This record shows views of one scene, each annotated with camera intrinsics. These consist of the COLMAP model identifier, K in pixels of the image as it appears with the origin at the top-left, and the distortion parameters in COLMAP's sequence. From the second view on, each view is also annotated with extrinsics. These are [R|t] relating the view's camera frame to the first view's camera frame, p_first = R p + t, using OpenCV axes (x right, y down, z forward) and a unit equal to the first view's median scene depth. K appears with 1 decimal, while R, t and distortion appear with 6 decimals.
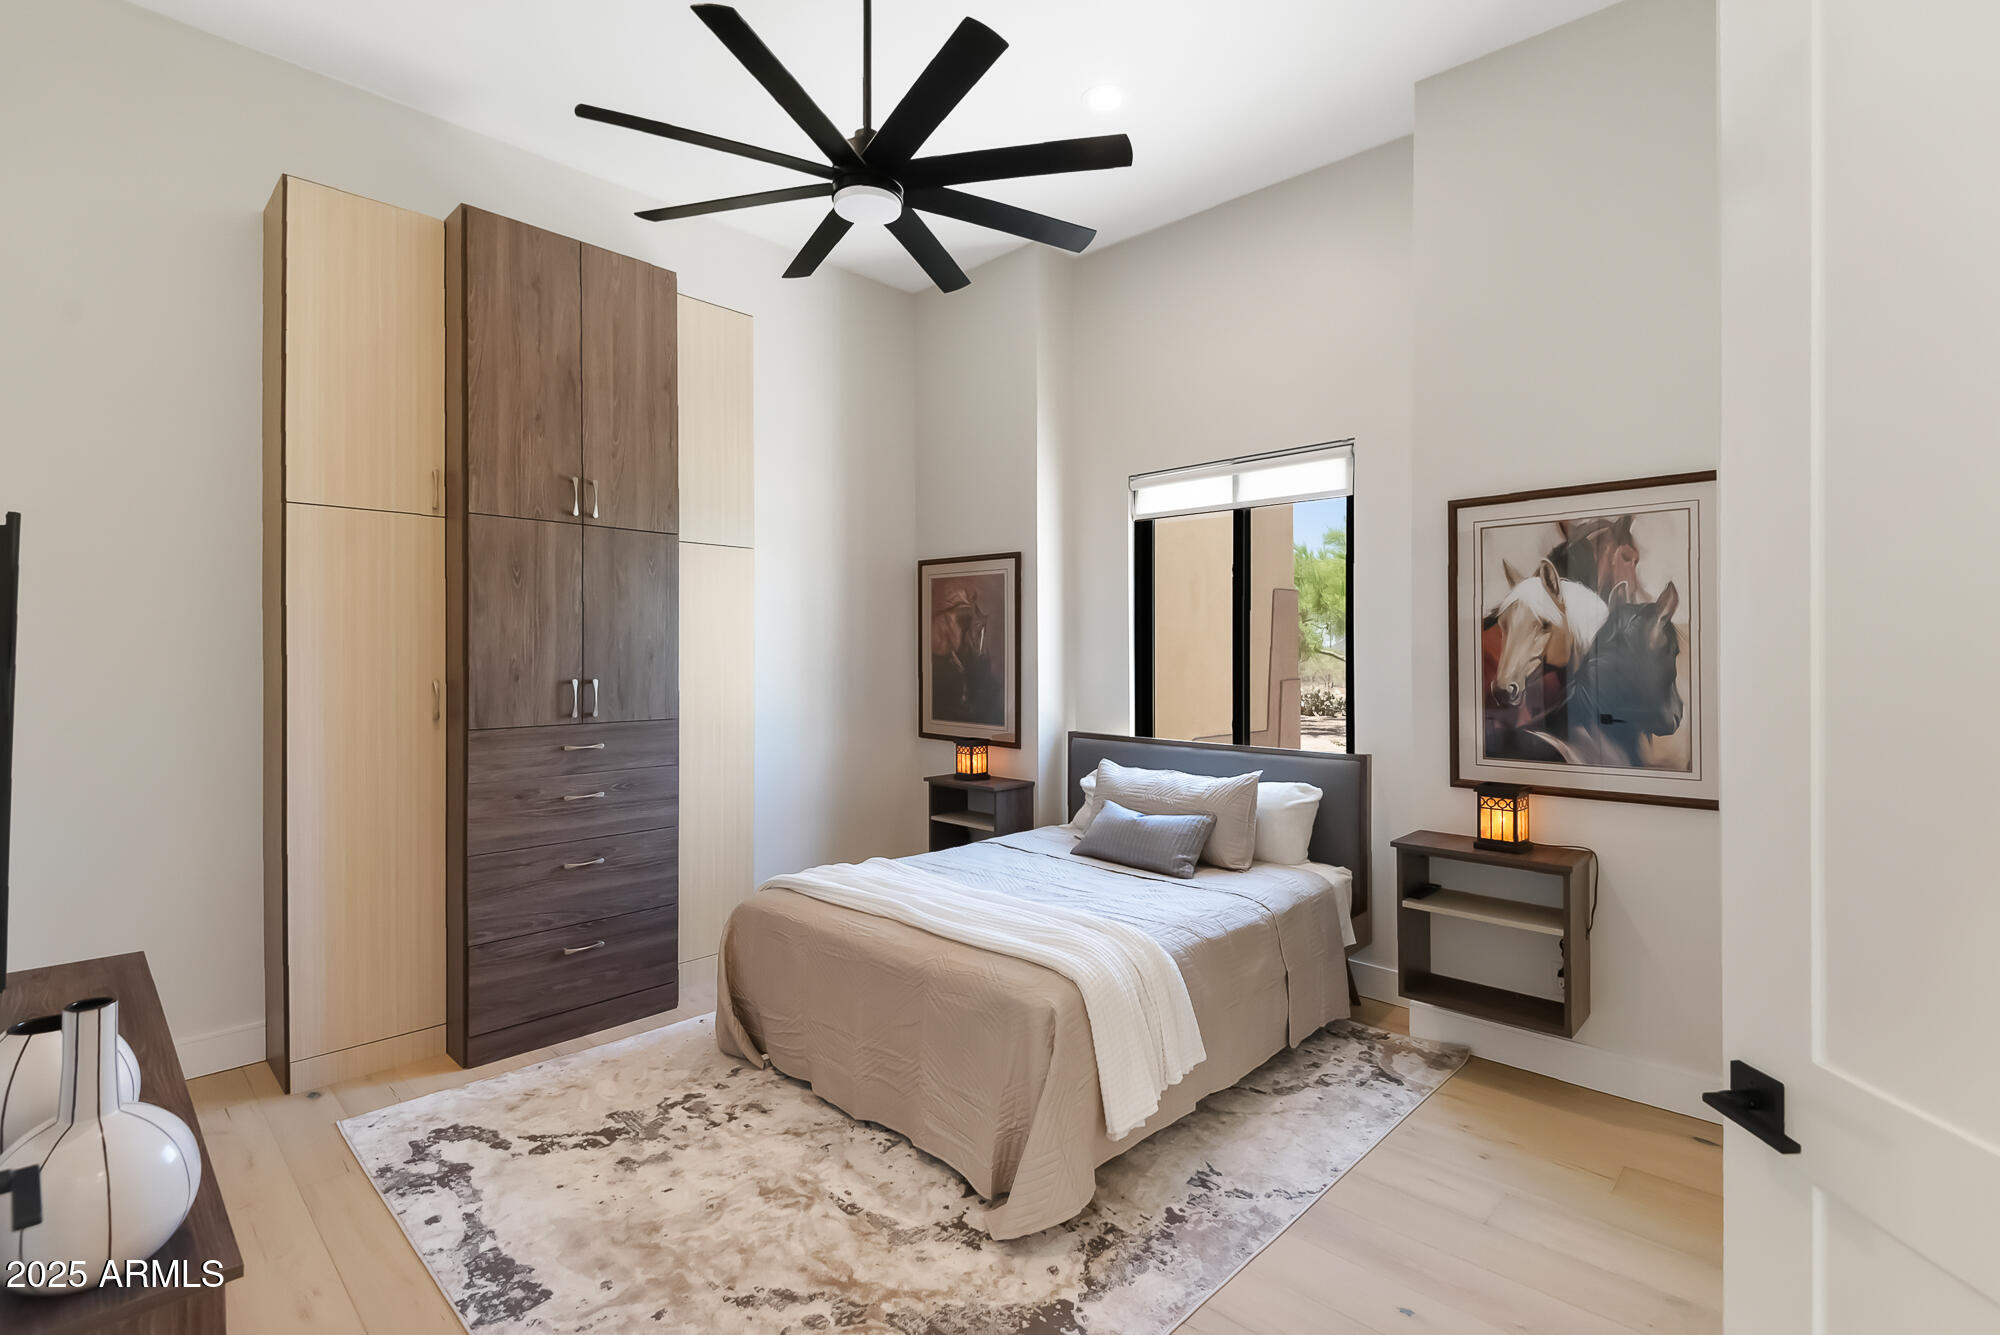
lens RADIAL K [[924.8, 0, 1058.5], [0, 924.8, 665.4], [0, 0, 1]] dist [0.005418, -0.011840]
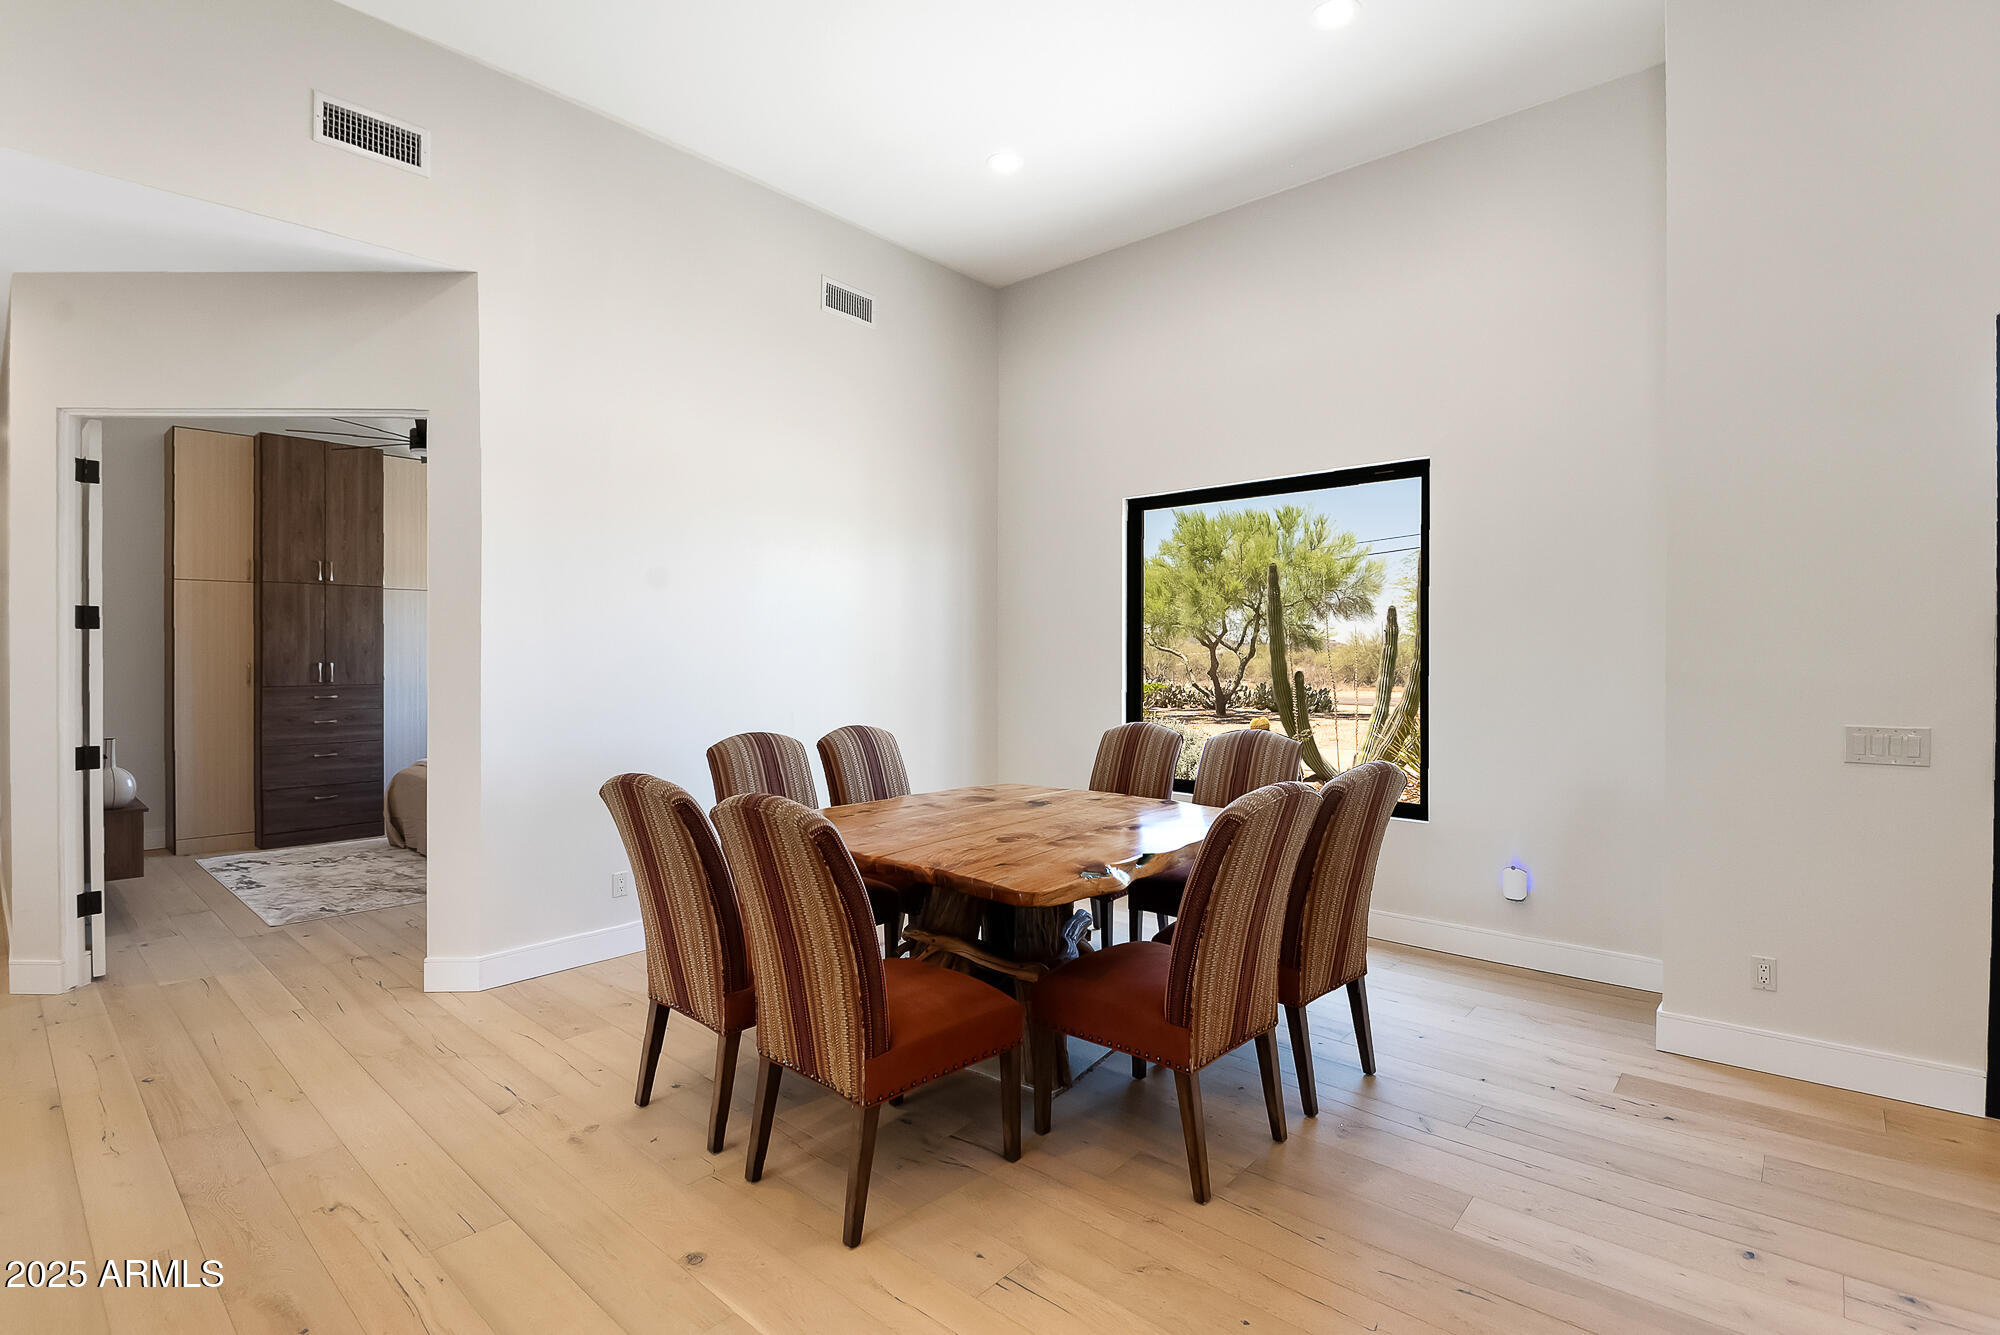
lens RADIAL K [[924.8, 0, 996.8], [0, 924.8, 668.0], [0, 0, 1]] dist [0.005418, -0.011840]
pose [[0.999925, 0.003517, 0.011770, 0.927382], [-0.003616, 0.999959, 0.008321, 0.004776], [-0.011740, -0.008363, 0.999896, -1.027450]]
